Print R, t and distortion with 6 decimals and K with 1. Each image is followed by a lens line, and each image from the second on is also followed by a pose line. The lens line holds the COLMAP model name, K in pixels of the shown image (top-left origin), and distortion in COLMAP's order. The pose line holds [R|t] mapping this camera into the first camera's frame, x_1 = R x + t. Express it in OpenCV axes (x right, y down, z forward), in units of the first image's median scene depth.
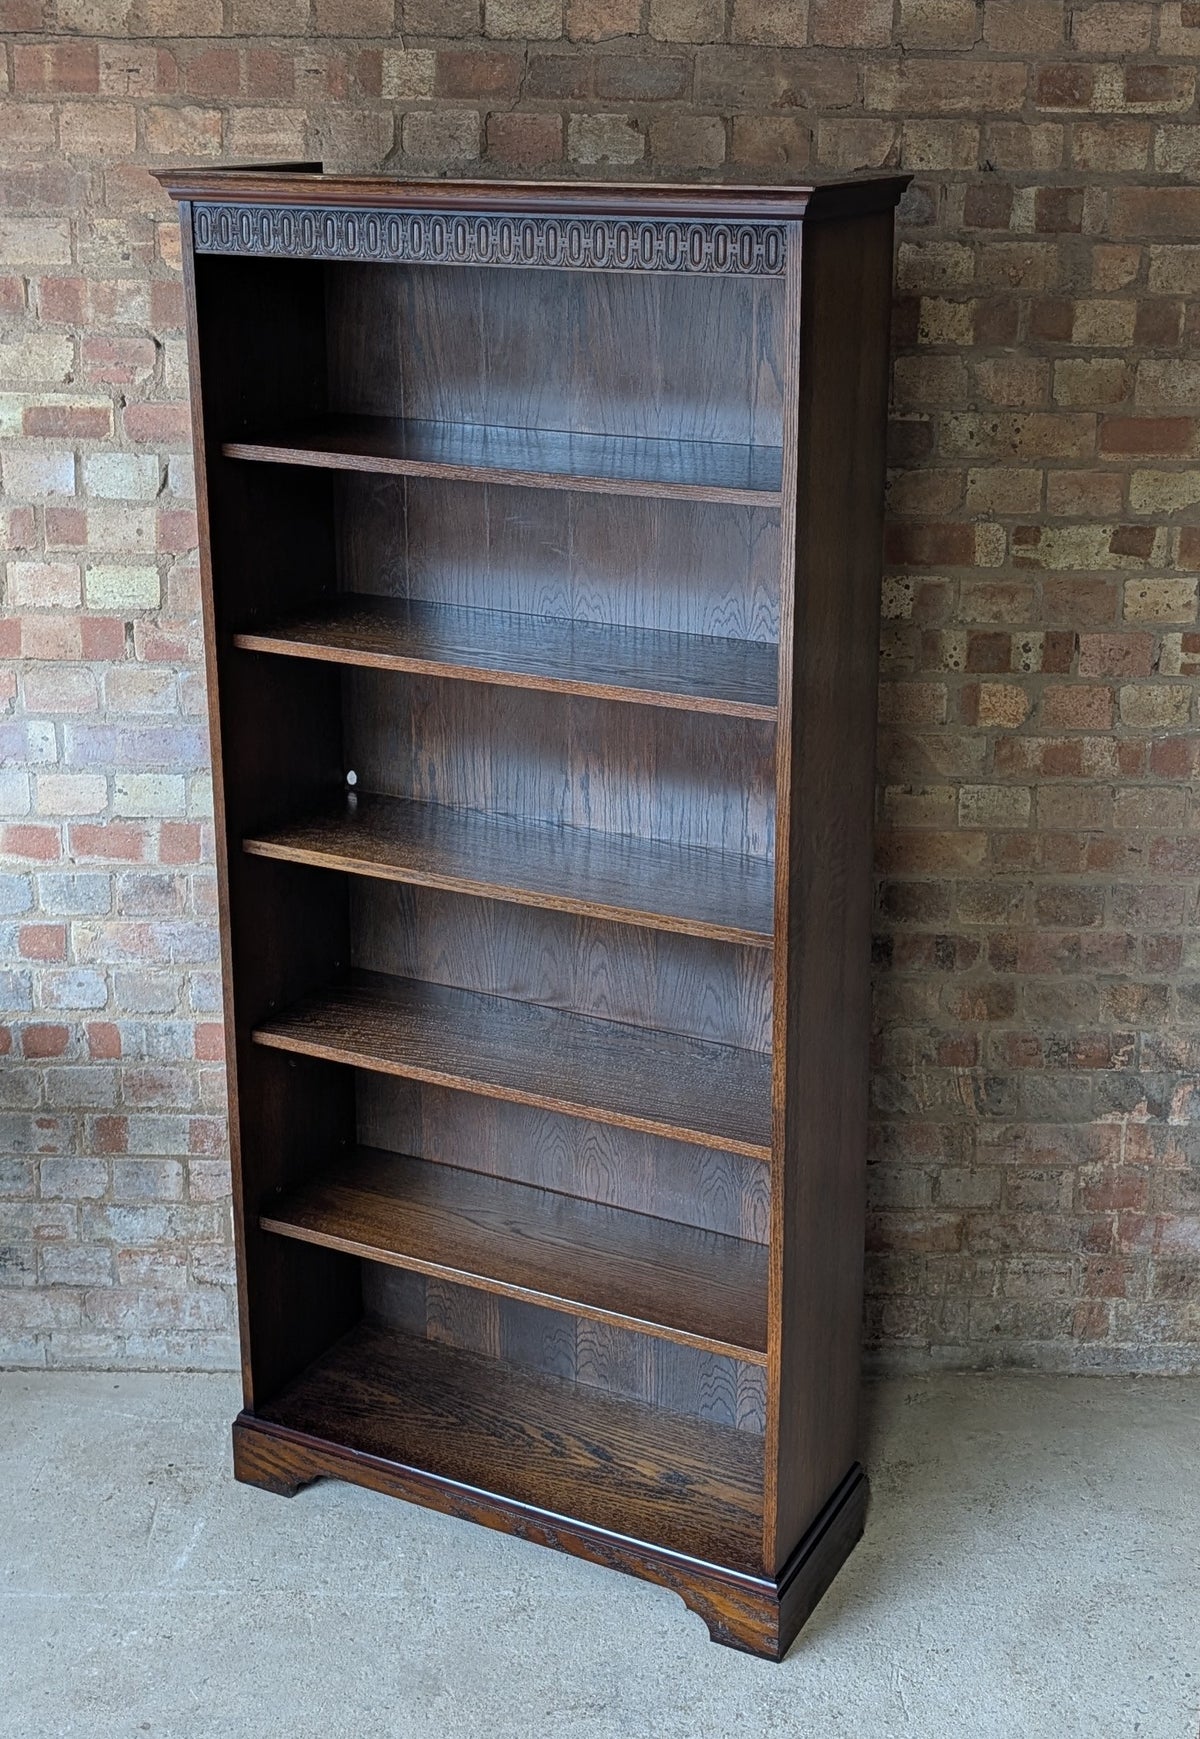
lens RADIAL K [[2164.1, 0, 602.4], [0, 2164.1, 724.8], [0, 0, 1]] dist [0.145369, -0.537346]
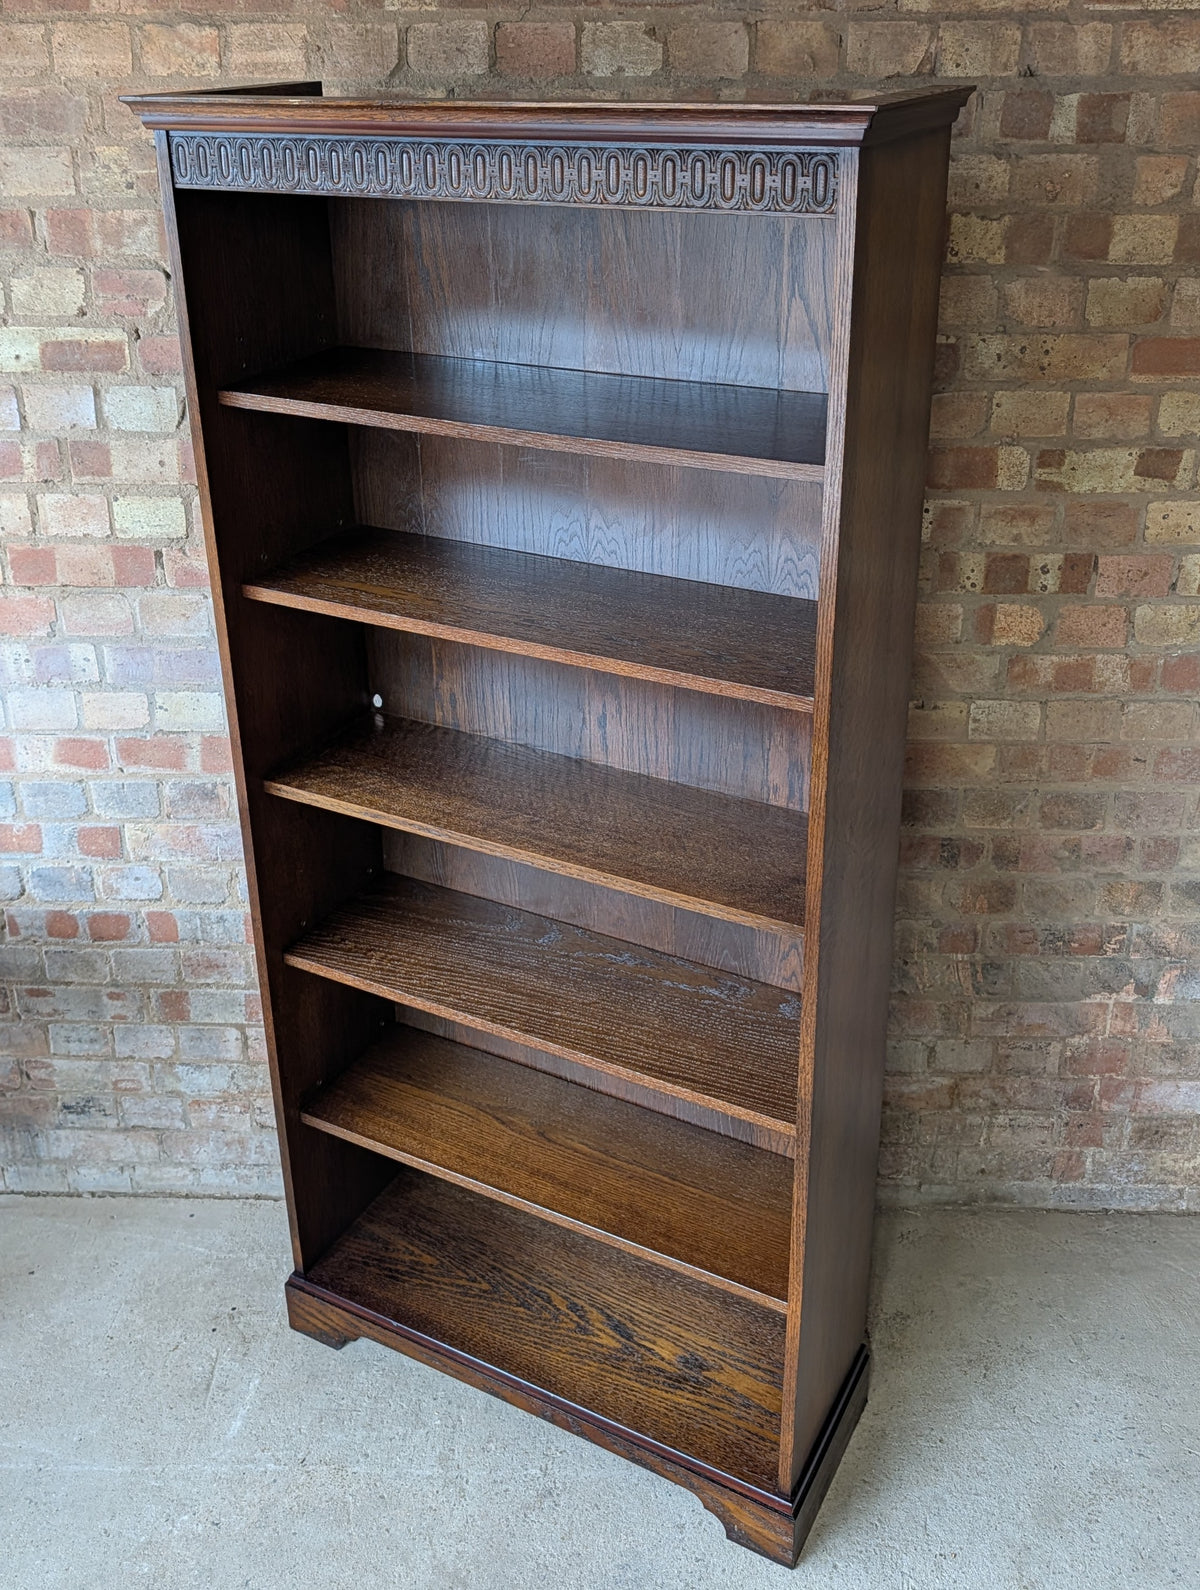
lens RADIAL K [[1499.3, 0, 563.5], [0, 1499.3, 667.0], [0, 0, 1]] dist [0.006305, -0.010595]
pose [[0.999185, -0.004196, -0.040158, 0.001379], [0.009349, 0.991600, 0.129007, -0.081810], [0.039279, -0.129278, 0.990830, 0.300576]]
